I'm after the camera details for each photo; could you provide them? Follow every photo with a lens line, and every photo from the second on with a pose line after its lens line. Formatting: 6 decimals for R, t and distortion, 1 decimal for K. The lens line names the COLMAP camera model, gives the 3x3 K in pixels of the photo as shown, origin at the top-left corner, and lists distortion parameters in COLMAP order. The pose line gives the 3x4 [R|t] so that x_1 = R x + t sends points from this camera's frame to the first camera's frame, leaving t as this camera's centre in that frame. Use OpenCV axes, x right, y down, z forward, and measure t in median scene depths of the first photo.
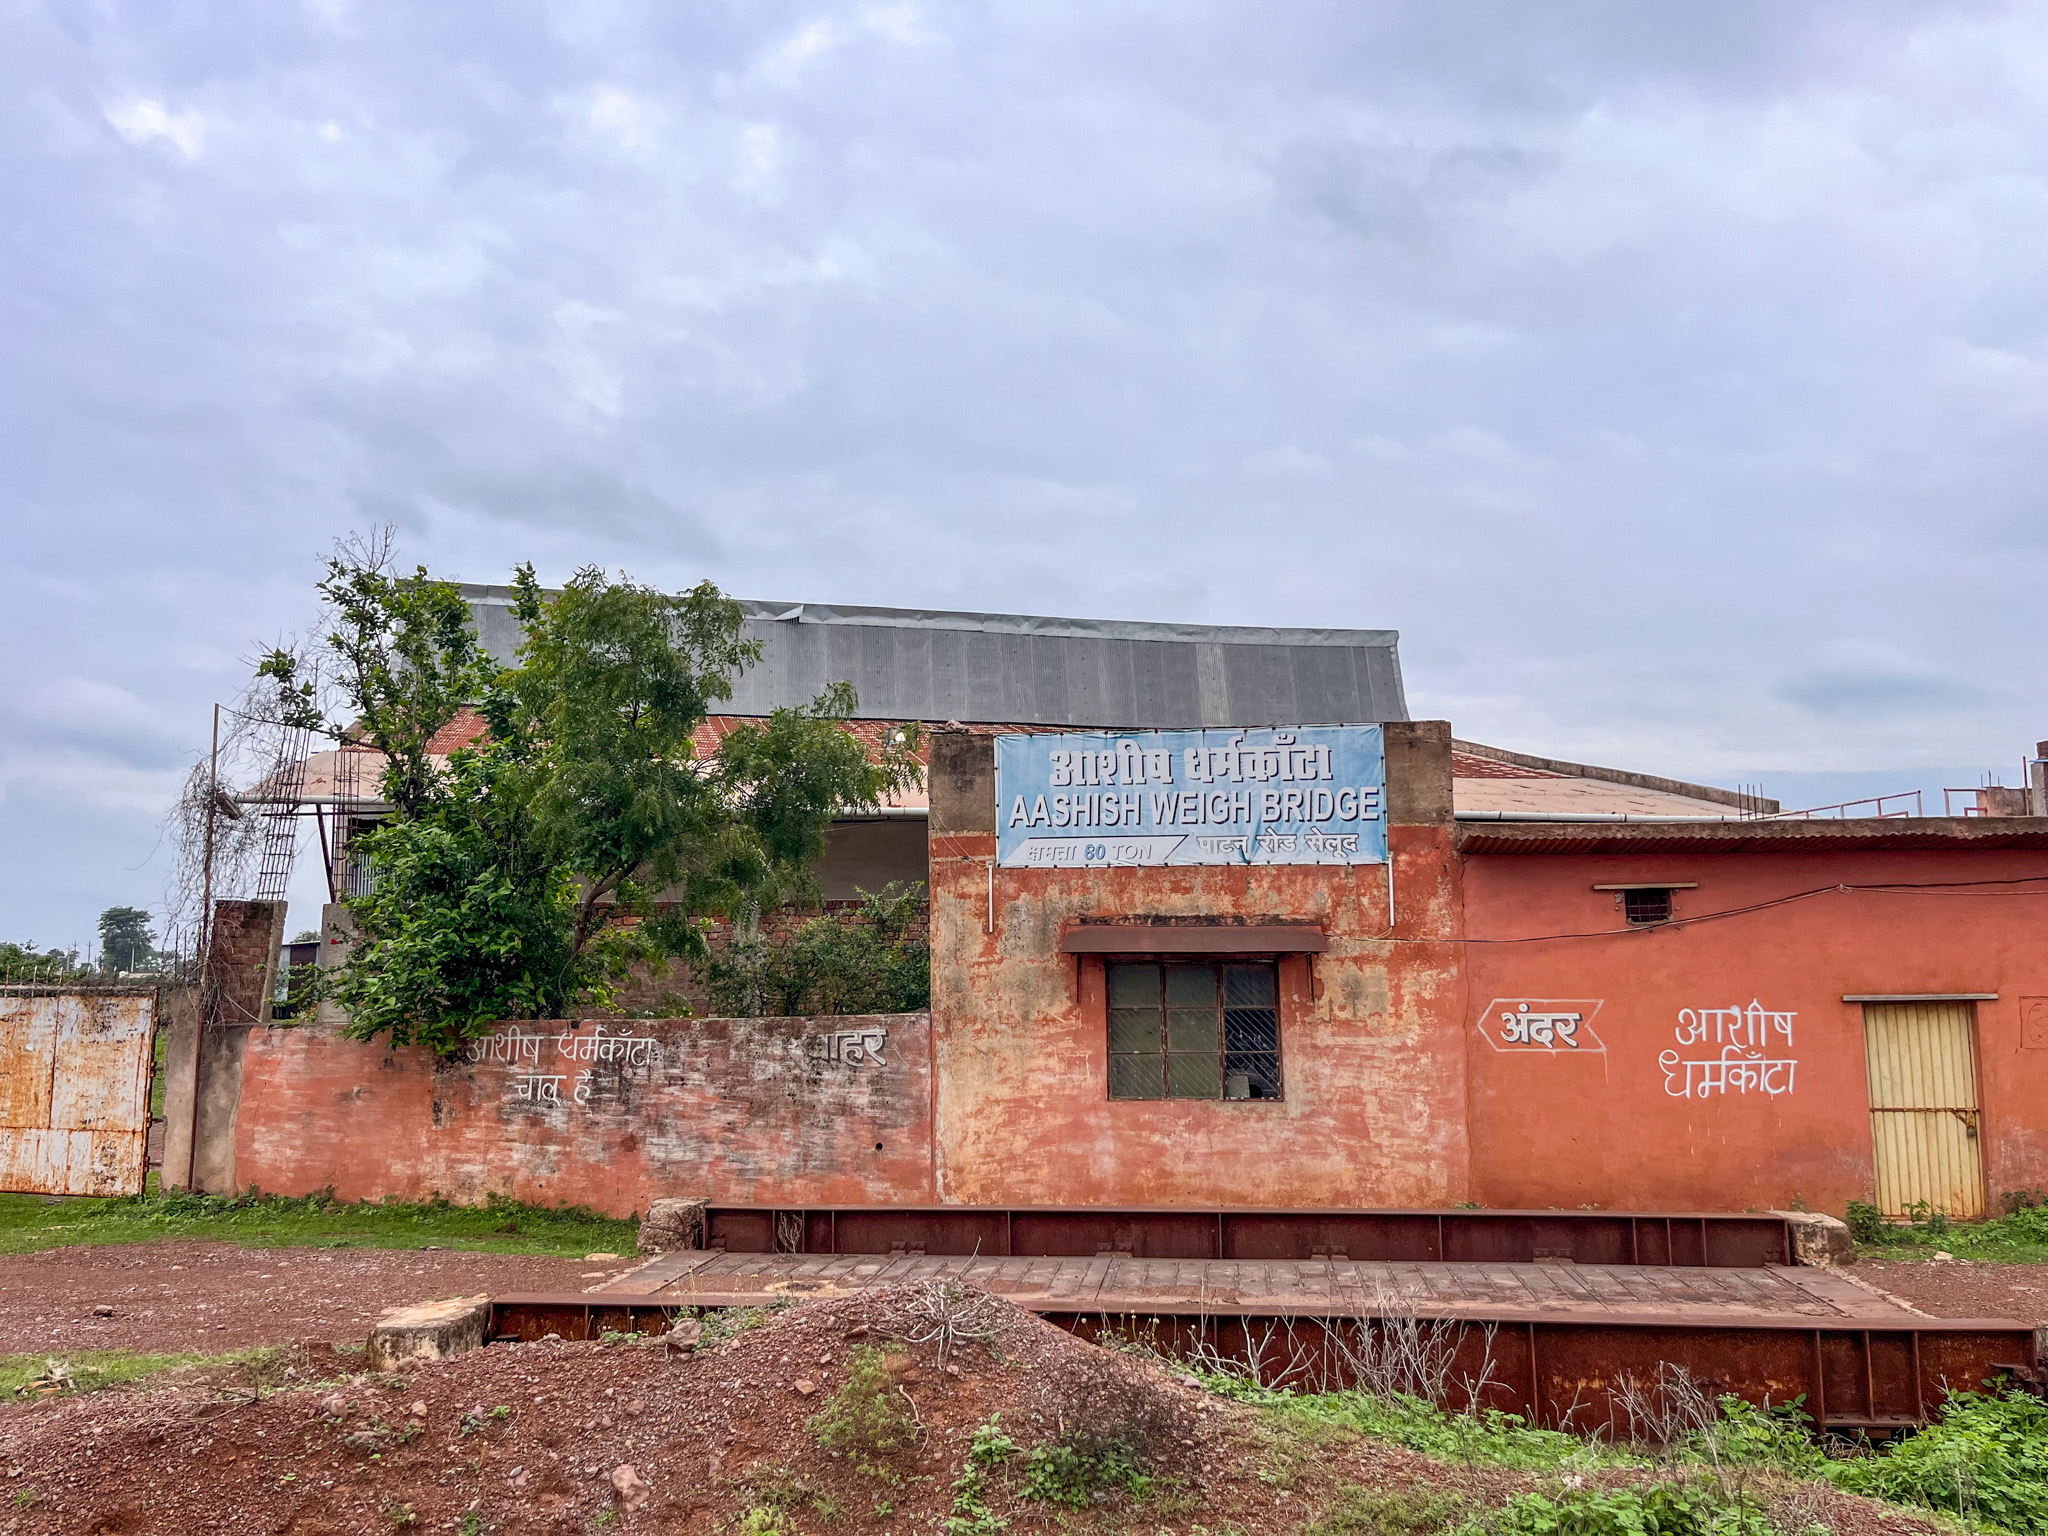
lens RADIAL K [[1536.3, 0, 1032.4], [0, 1536.3, 772.4], [0, 0, 1]] dist [0.062725, -0.085502]
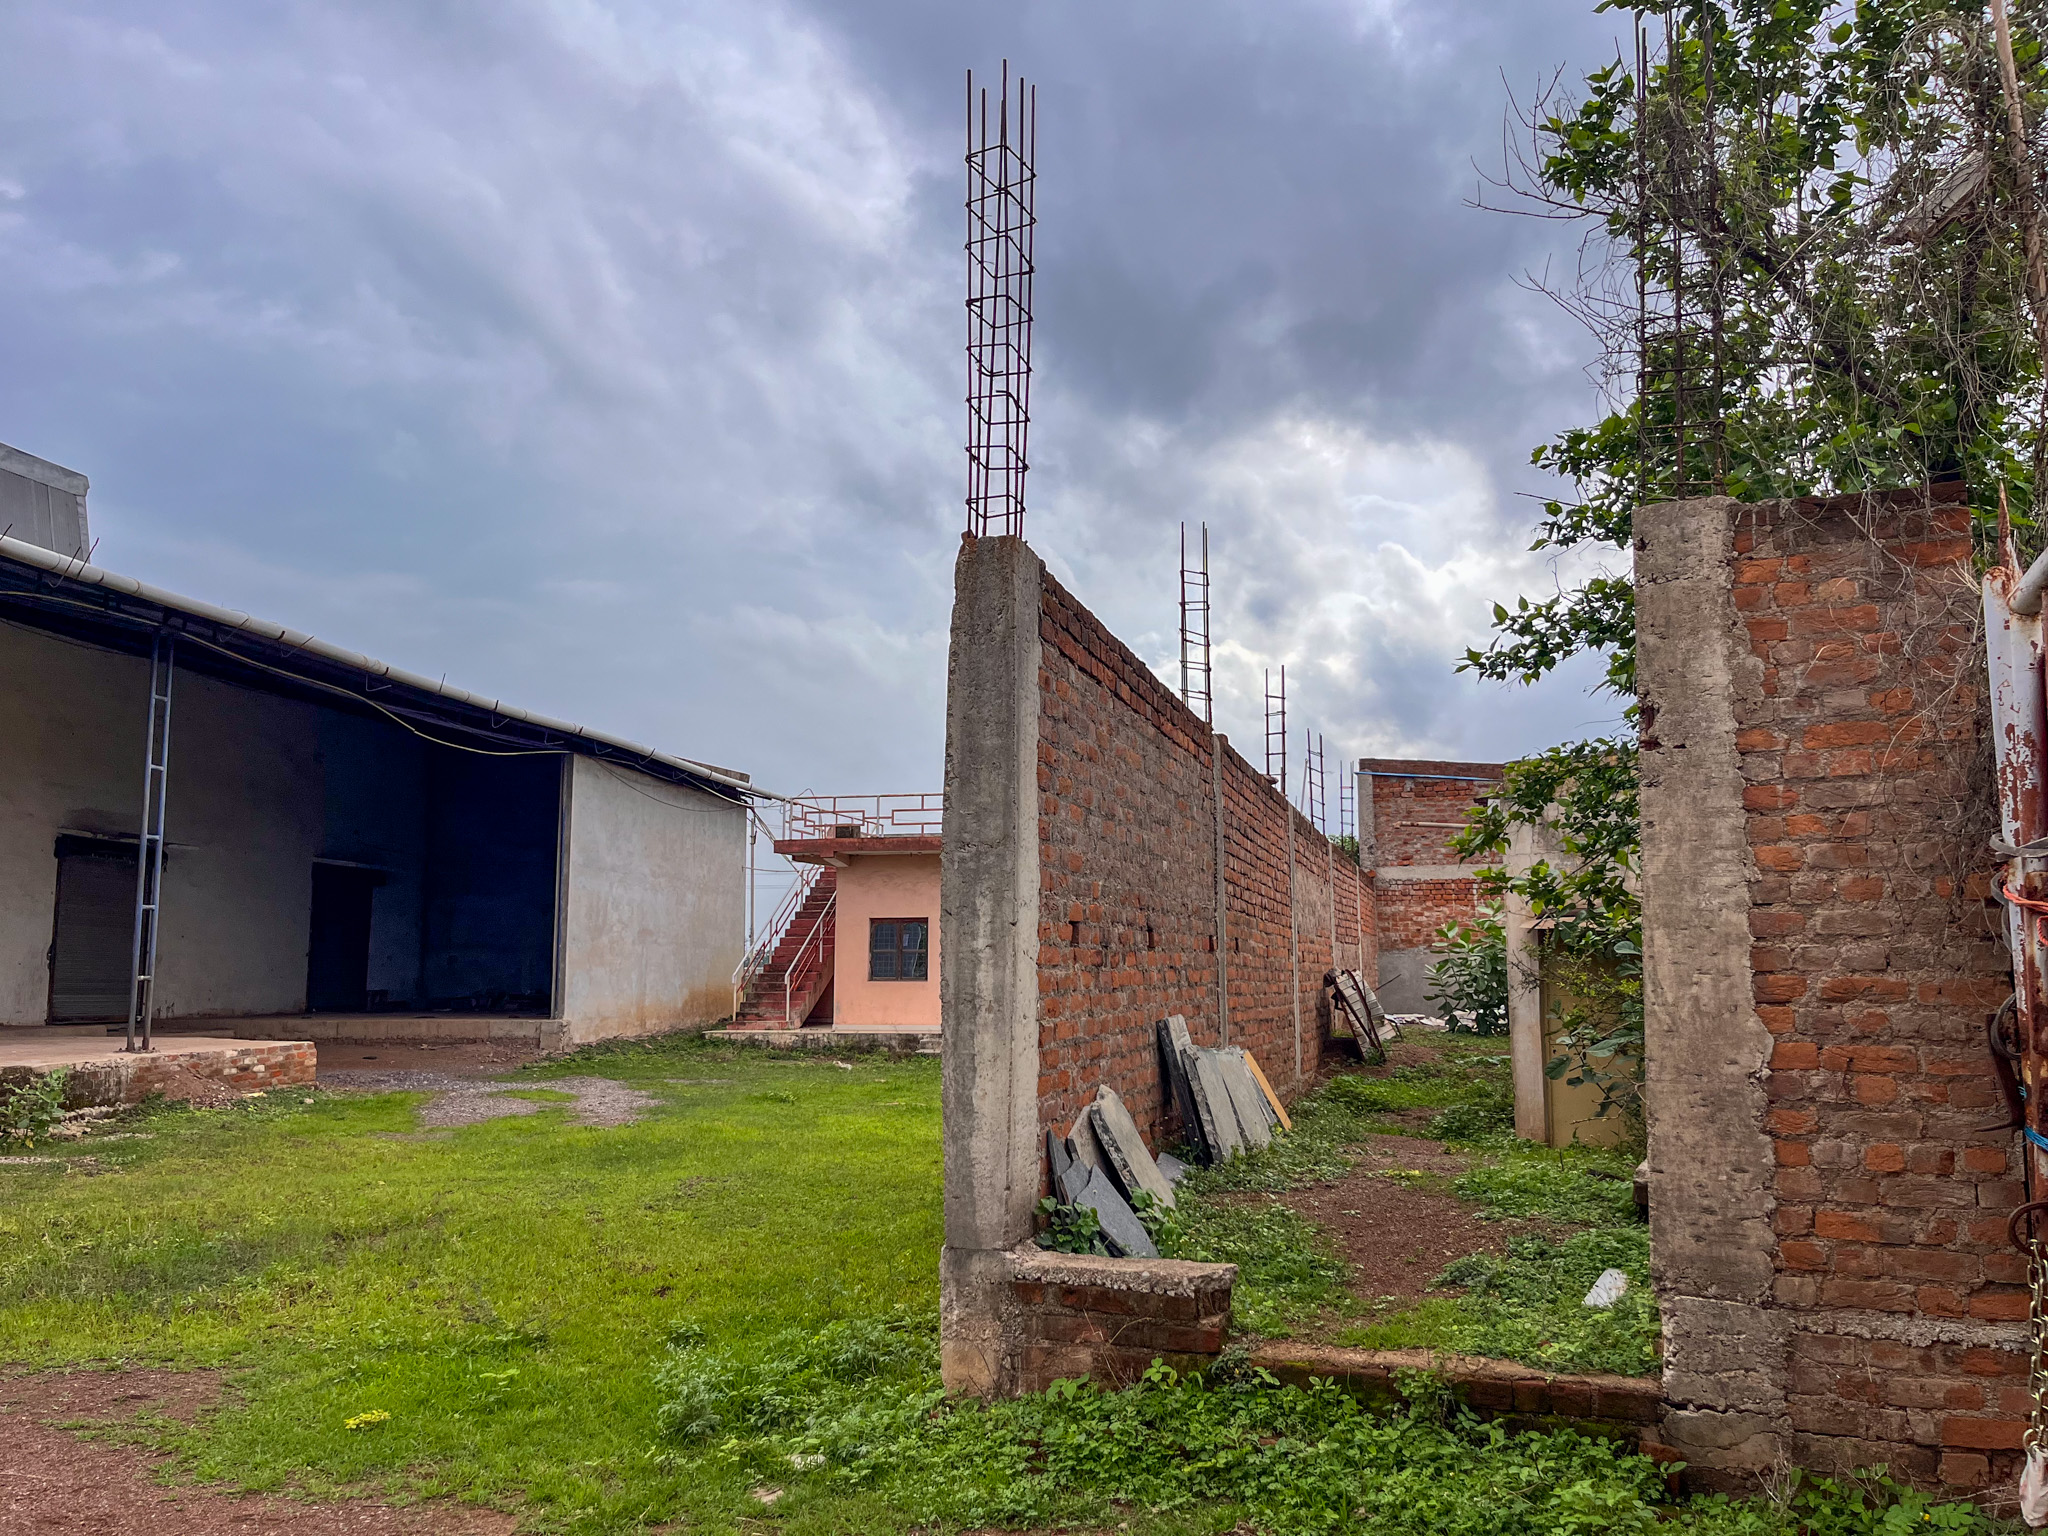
lens RADIAL K [[1536.3, 0, 1025.7], [0, 1536.3, 784.2], [0, 0, 1]] dist [0.062725, -0.085502]
pose [[0.395377, 0.121085, 0.910503, -0.918978], [-0.125914, 0.989060, -0.076855, 0.200570], [-0.909848, -0.084259, 0.406297, 1.115851]]
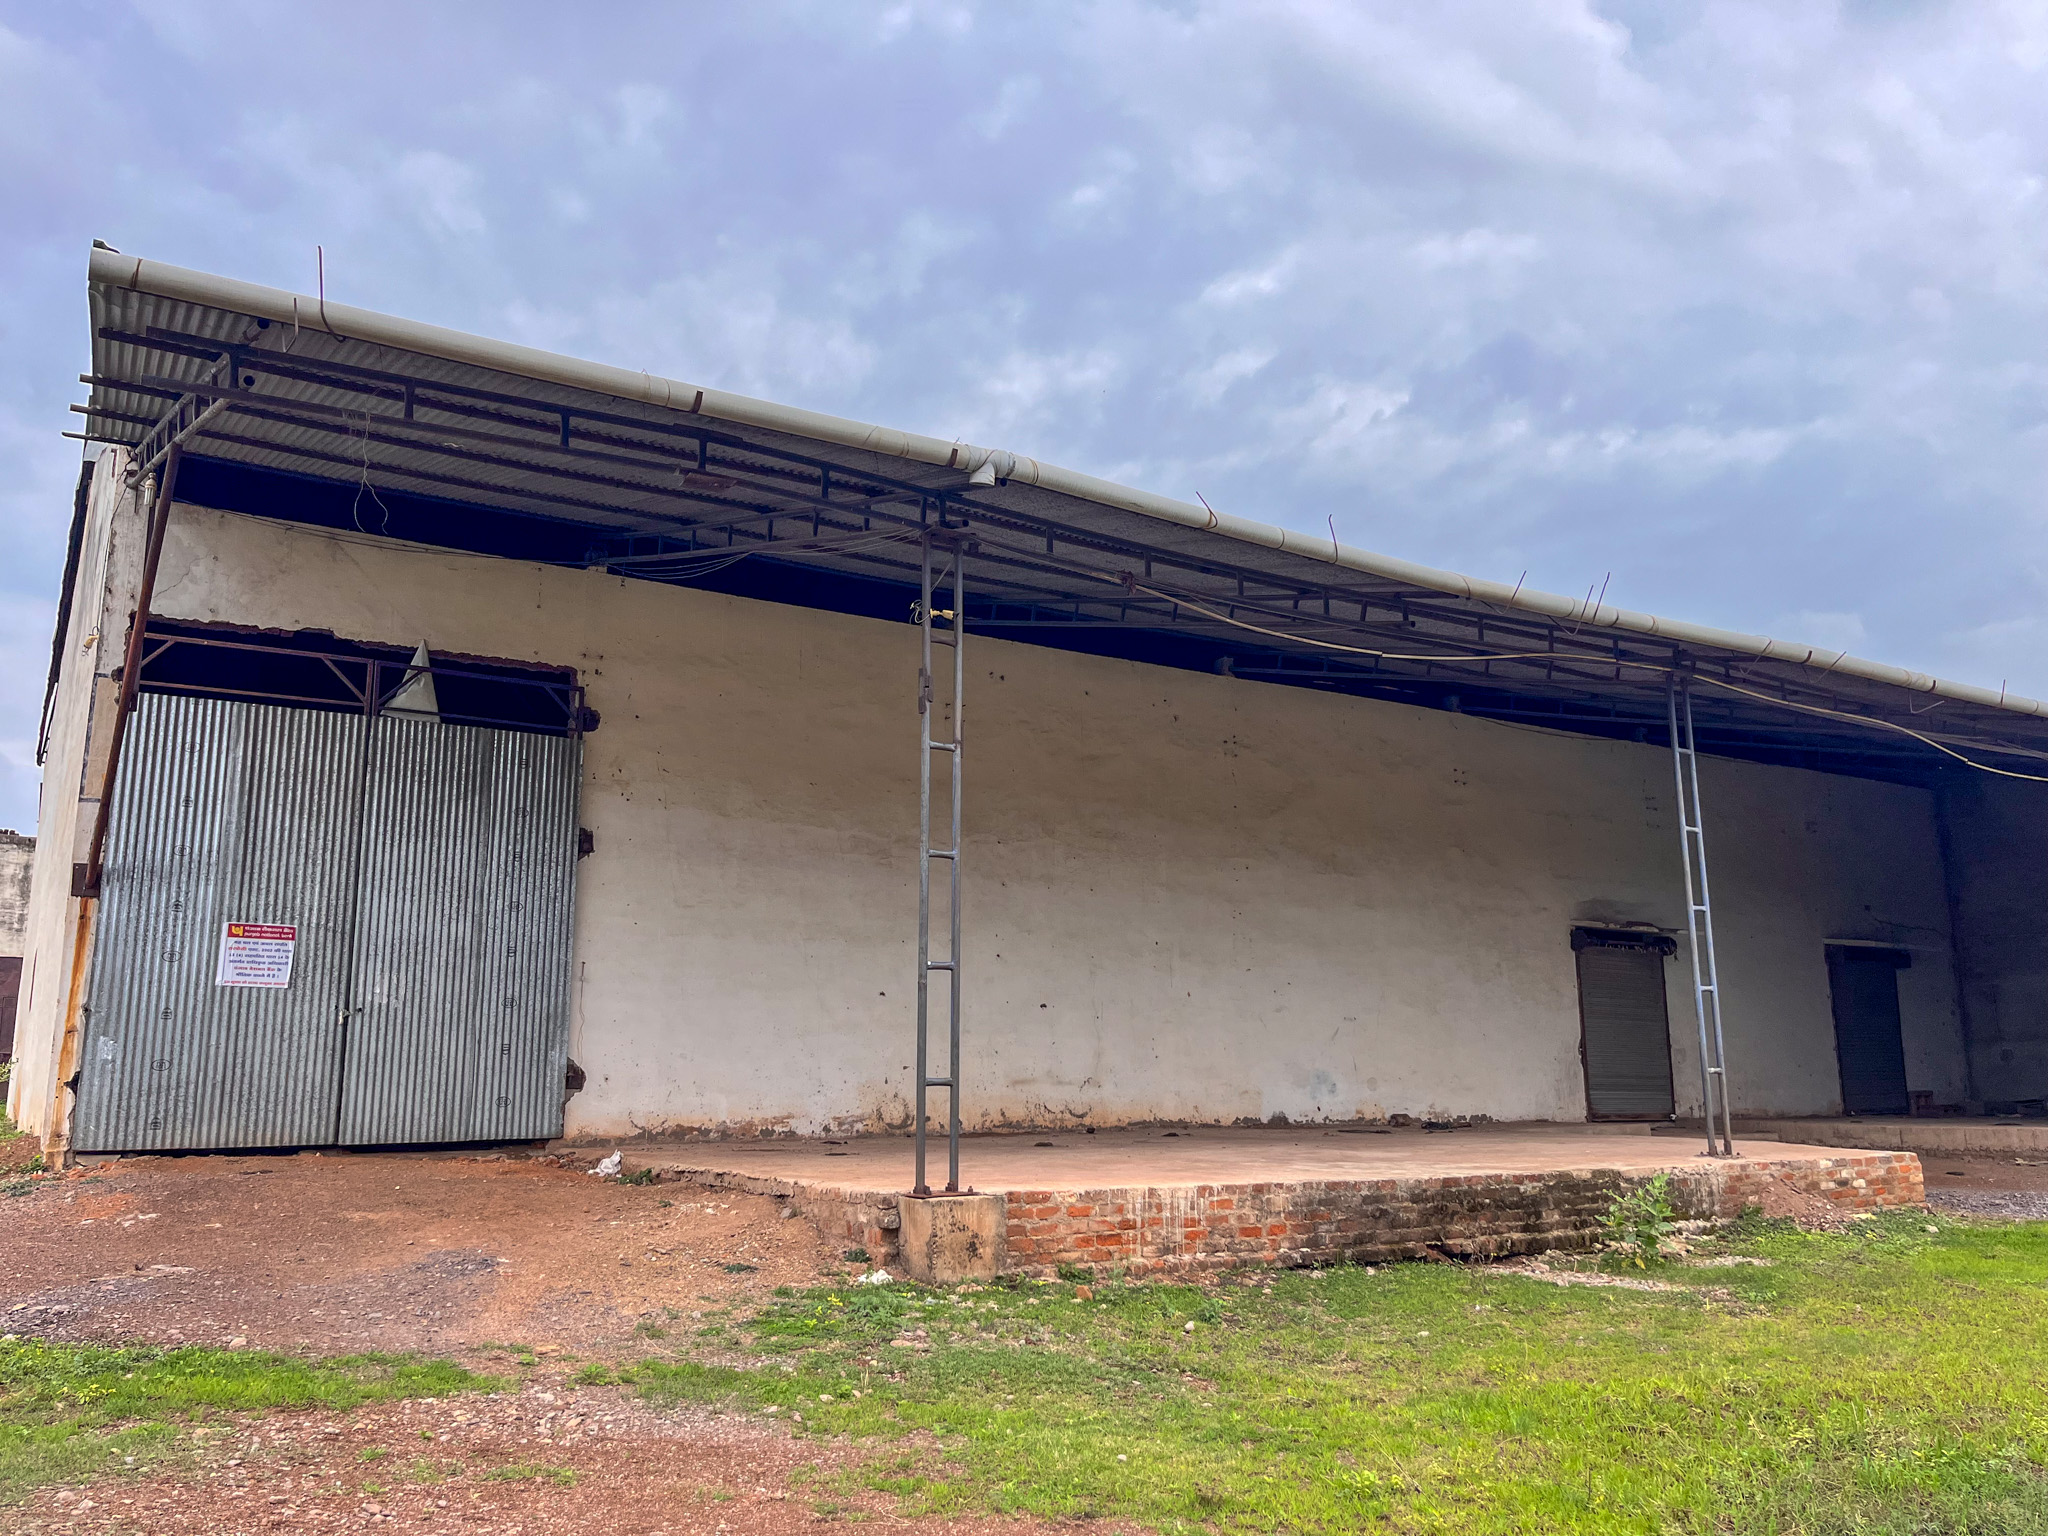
lens RADIAL K [[1536.3, 0, 1027.8], [0, 1536.3, 772.9], [0, 0, 1]] dist [0.062725, -0.085502]
pose [[0.956897, 0.063995, 0.283290, -0.825368], [-0.046615, 0.996618, -0.067677, 0.235248], [-0.286662, 0.051555, 0.956643, 1.338563]]
